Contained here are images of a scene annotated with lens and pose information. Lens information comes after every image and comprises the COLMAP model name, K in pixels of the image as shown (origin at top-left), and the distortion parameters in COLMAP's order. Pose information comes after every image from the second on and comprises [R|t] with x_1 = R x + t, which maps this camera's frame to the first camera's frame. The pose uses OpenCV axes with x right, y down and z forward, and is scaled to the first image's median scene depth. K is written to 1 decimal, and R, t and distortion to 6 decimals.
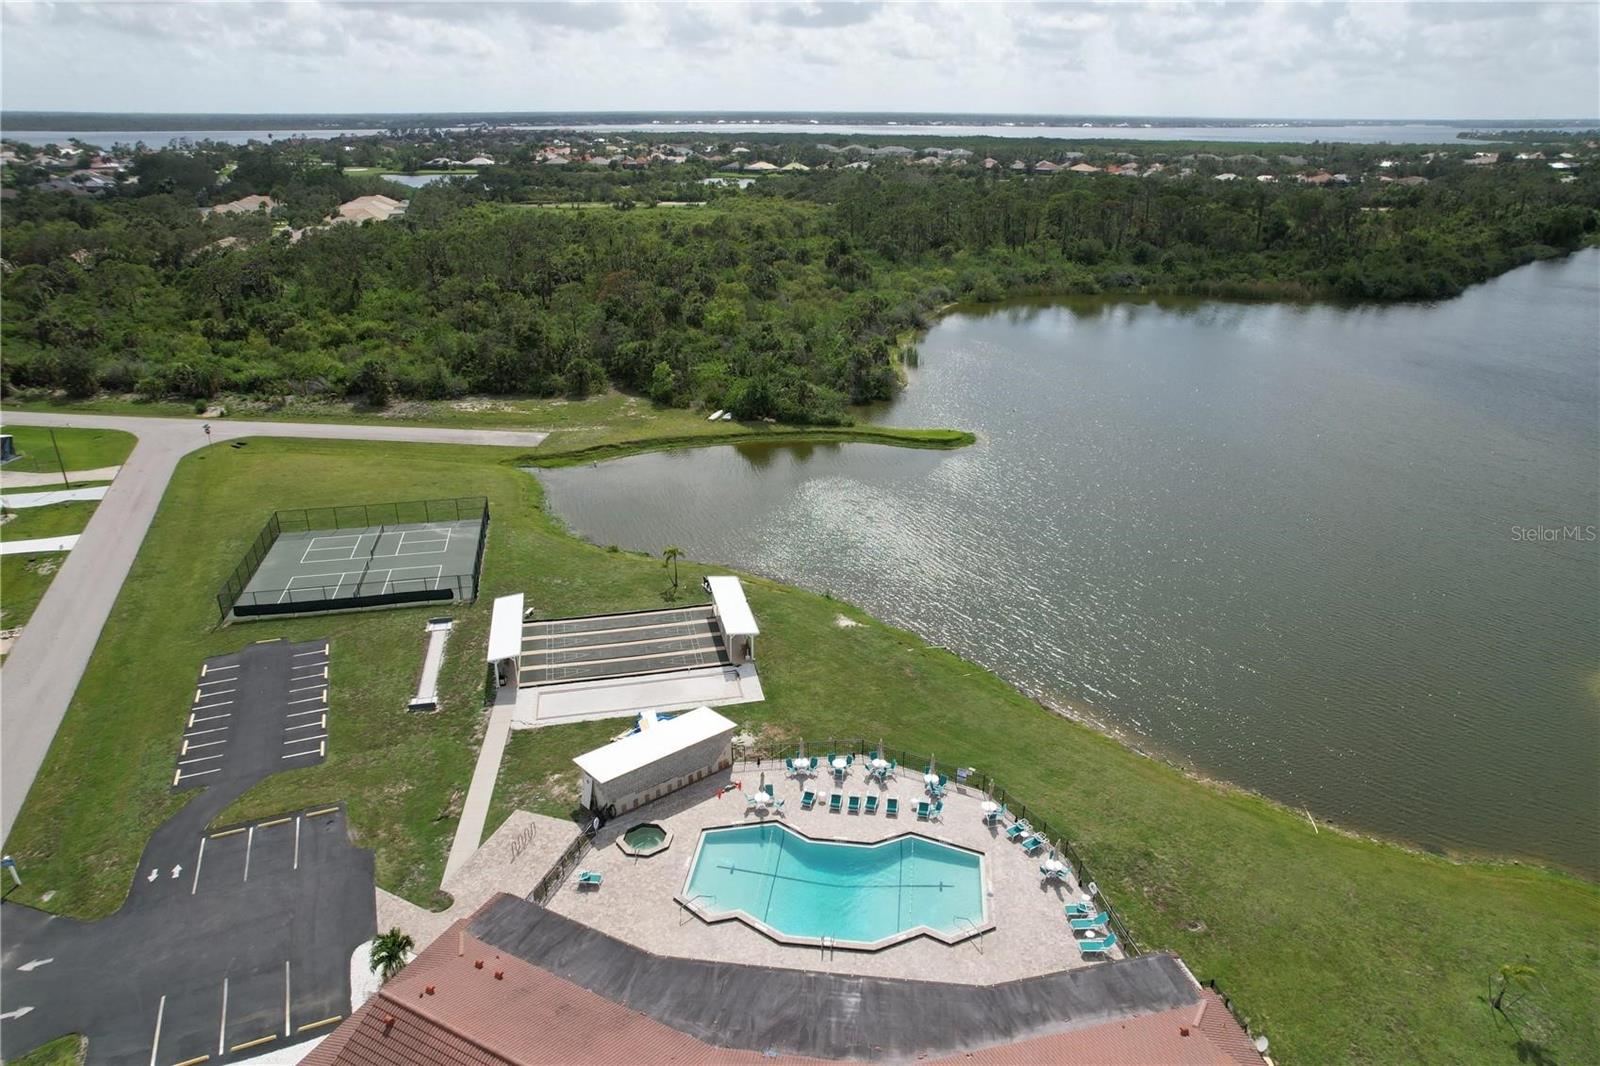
lens RADIAL K [[1027.0, 0, 803.5], [0, 1027.0, 550.6], [0, 0, 1]] dist [-0.079209, 0.070842]
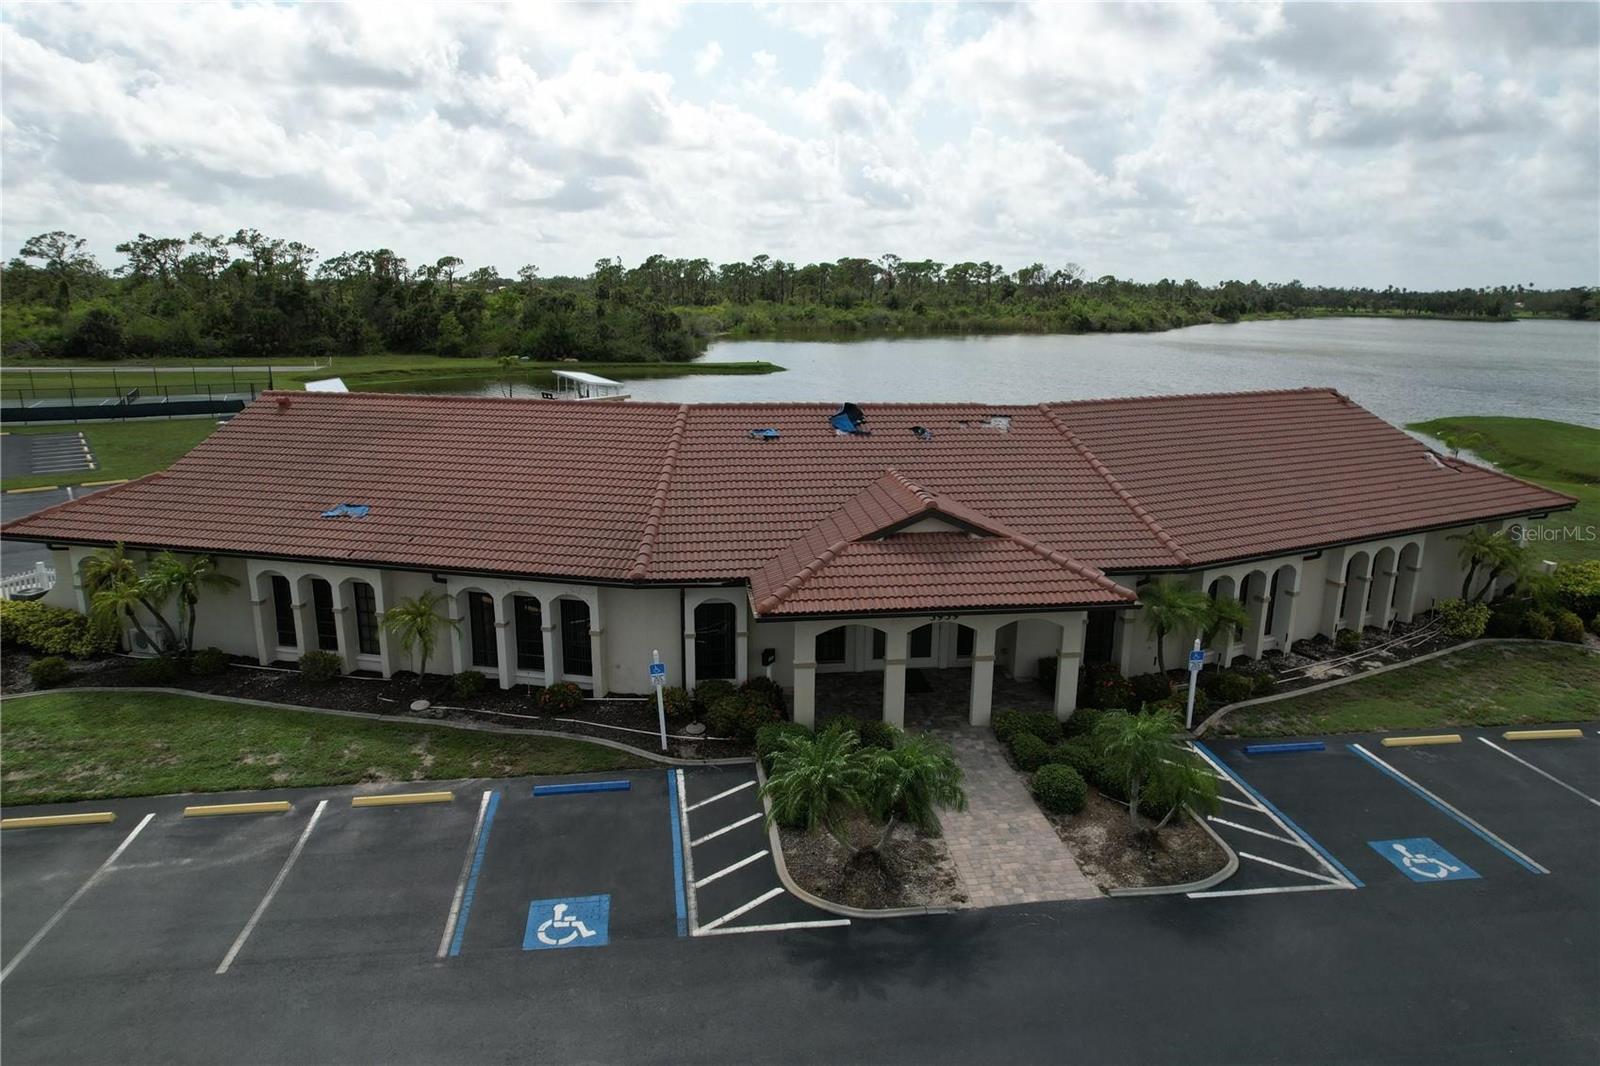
lens RADIAL K [[1027.0, 0, 803.5], [0, 1027.0, 550.6], [0, 0, 1]] dist [-0.079209, 0.070842]
pose [[0.967511, -0.058694, 0.245921, -0.062614], [0.097332, 0.984182, -0.148030, 0.193146], [-0.233343, 0.167157, 0.957919, 0.063628]]
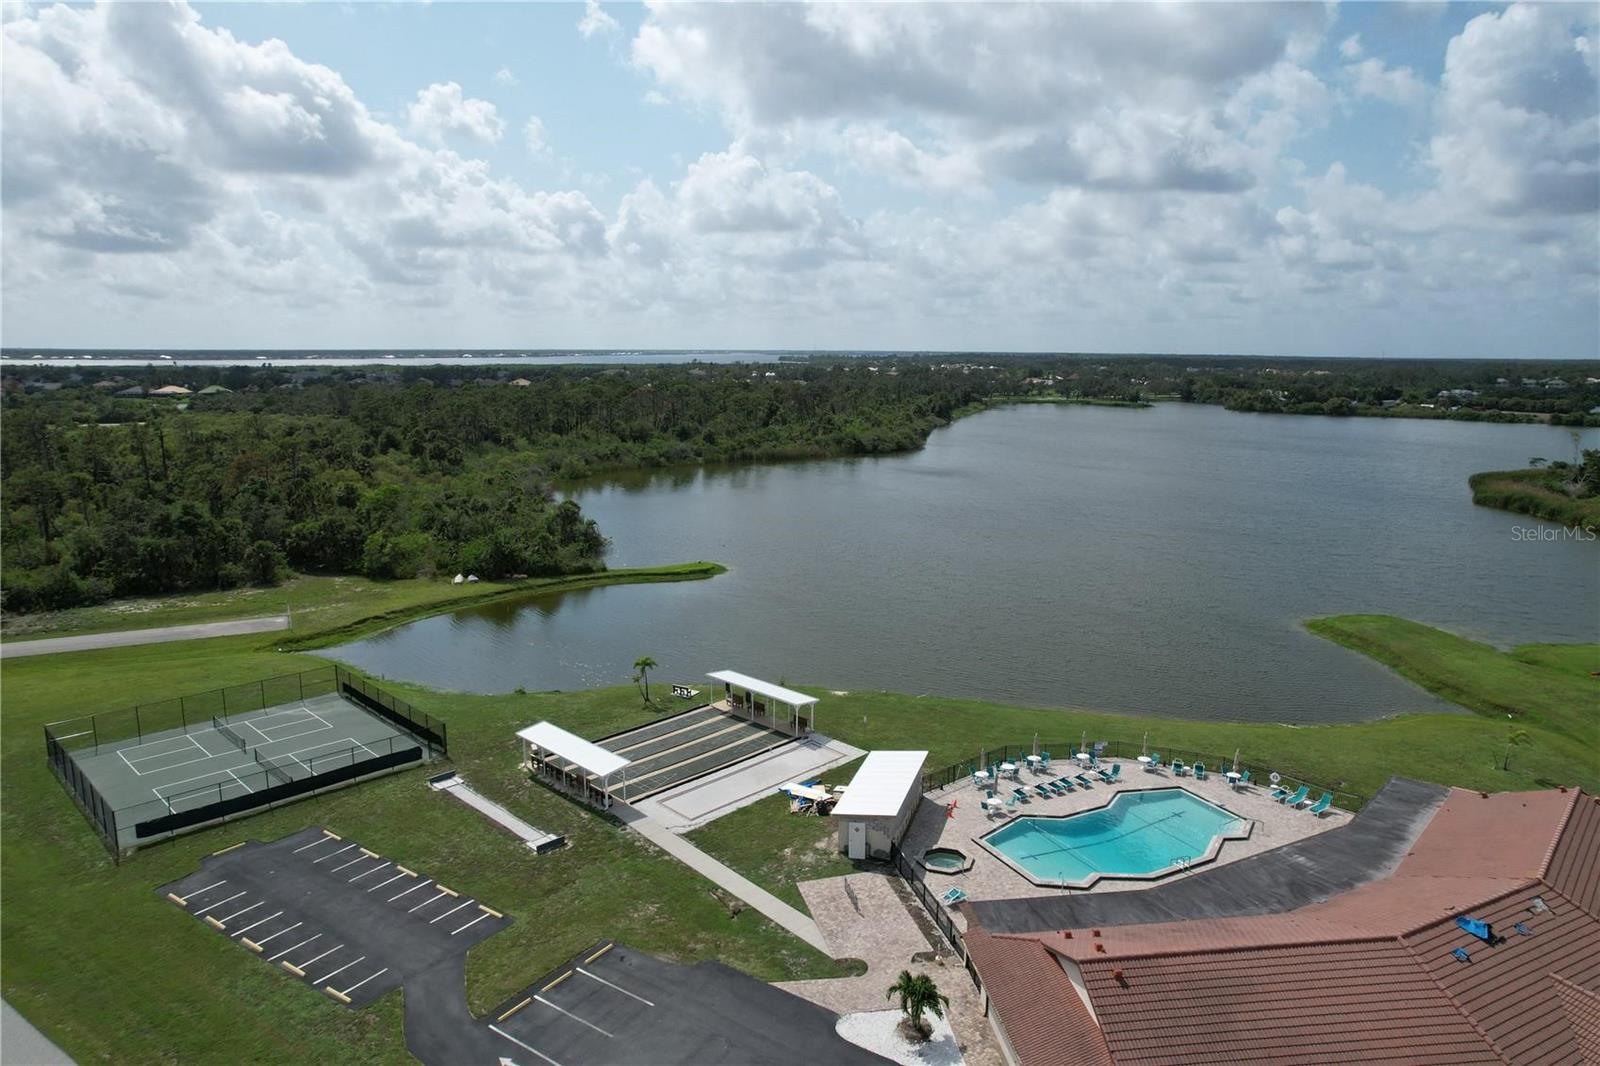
lens RADIAL K [[1027.0, 0, 803.5], [0, 1027.0, 550.6], [0, 0, 1]] dist [-0.079209, 0.070842]
pose [[0.832083, -0.105955, 0.544437, -0.300765], [0.219075, 0.964555, -0.147104, 0.042762], [-0.509553, 0.241675, 0.825802, 0.073621]]
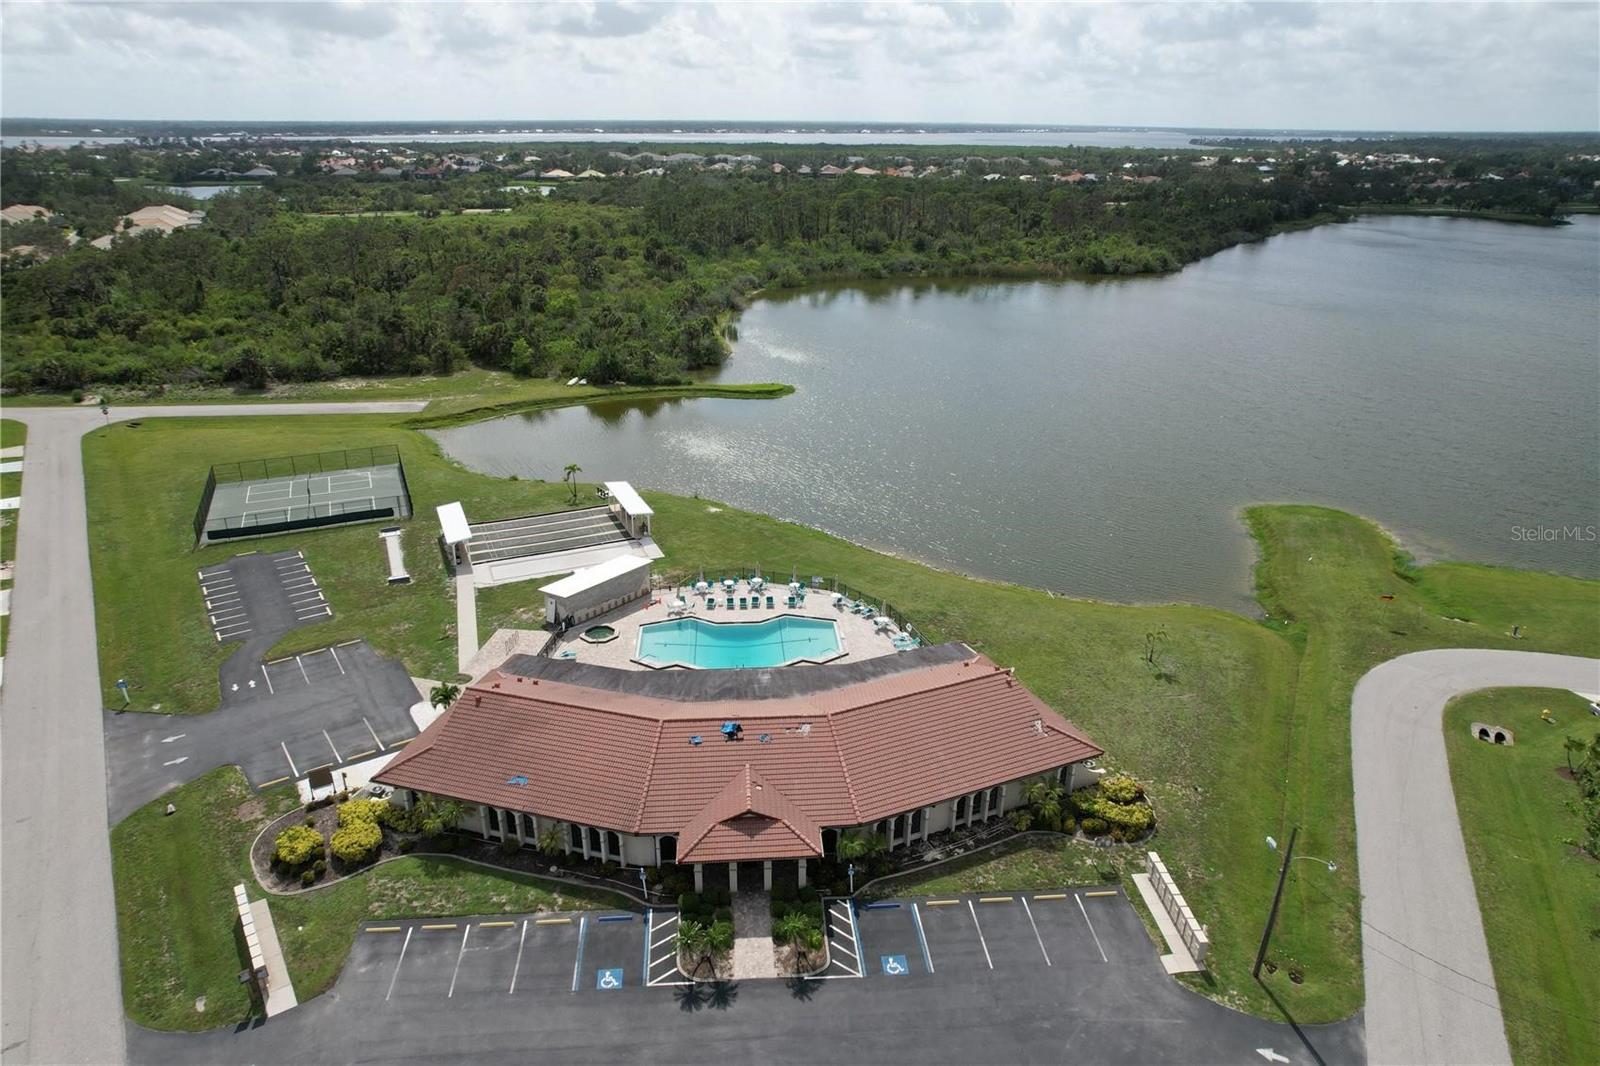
lens RADIAL K [[1039.4, 0, 807.7], [0, 1039.4, 532.2], [0, 0, 1]] dist [-0.086144, 0.080899]
pose [[0.979923, -0.071471, 0.186126, -0.050838], [0.076313, 0.996903, -0.018969, 0.074929], [-0.184194, 0.032792, 0.982343, -0.179614]]
